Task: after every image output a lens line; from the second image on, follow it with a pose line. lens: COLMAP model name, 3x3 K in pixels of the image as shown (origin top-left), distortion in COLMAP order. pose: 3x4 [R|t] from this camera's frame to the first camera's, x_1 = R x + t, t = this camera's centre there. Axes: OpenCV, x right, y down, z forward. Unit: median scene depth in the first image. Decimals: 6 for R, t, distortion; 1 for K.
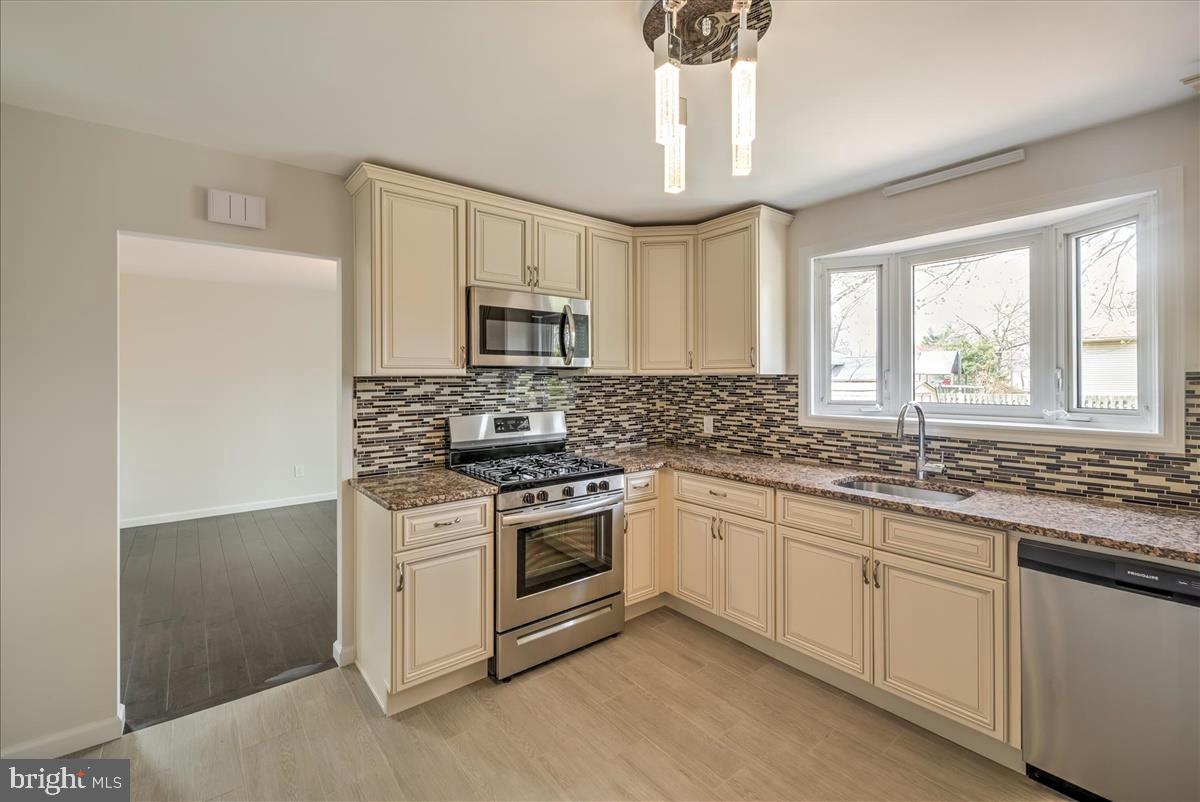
lens RADIAL K [[515.3, 0, 604.8], [0, 515.3, 382.2], [0, 0, 1]] dist [0.013542, -0.010261]
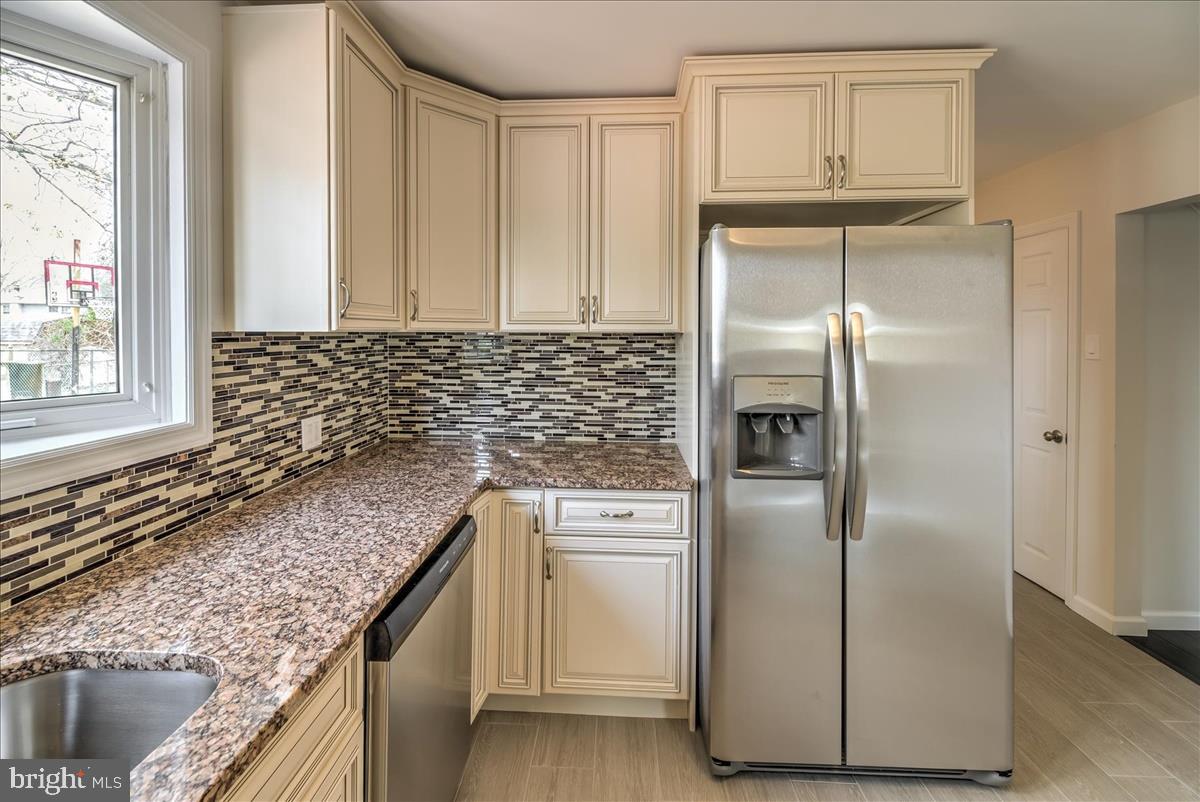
lens RADIAL K [[515.3, 0, 598.1], [0, 515.3, 339.8], [0, 0, 1]] dist [0.013542, -0.010261]
pose [[-0.751245, -0.004474, 0.660009, 0.147044], [0.004190, 0.999925, 0.011548, -0.009334], [-0.660010, 0.011441, -0.751169, 0.799748]]
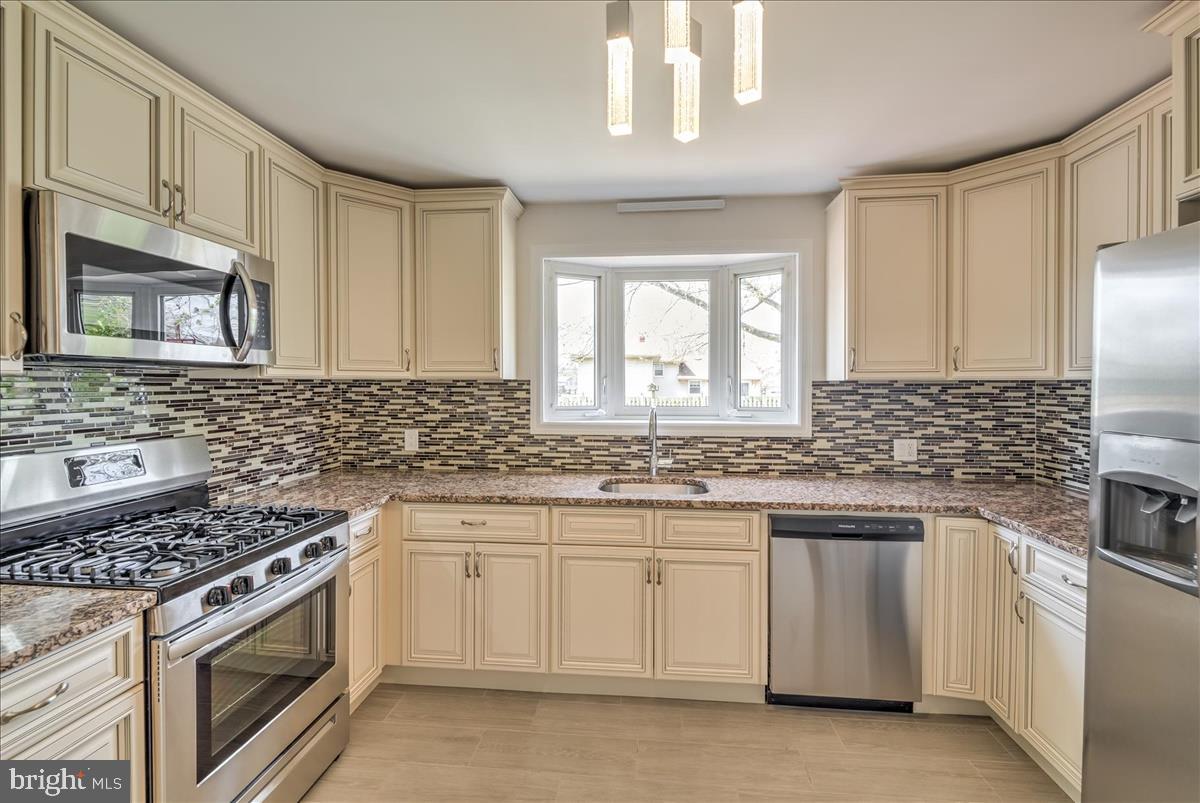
lens RADIAL K [[515.3, 0, 605.9], [0, 515.3, 393.0], [0, 0, 1]] dist [0.013542, -0.010261]
pose [[0.694877, -0.008883, 0.719074, -0.223940], [0.000584, 0.999930, 0.011787, -0.001789], [-0.719128, -0.007770, 0.694834, 0.270418]]
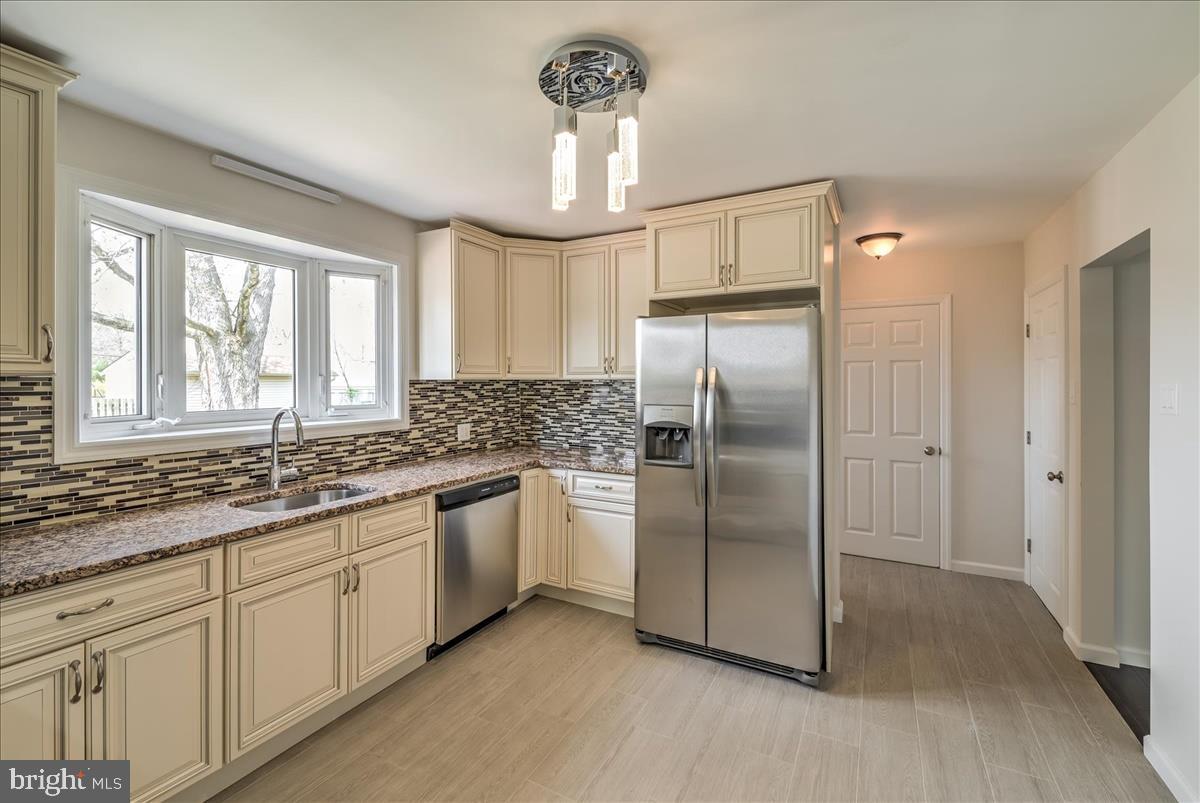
lens RADIAL K [[515.3, 0, 617.4], [0, 515.3, 381.7], [0, 0, 1]] dist [0.013542, -0.010261]
pose [[-0.409810, 0.001815, 0.912169, -0.458396], [0.005899, 0.999982, 0.000660, -0.006696], [-0.912152, 0.005651, -0.409814, 0.718166]]
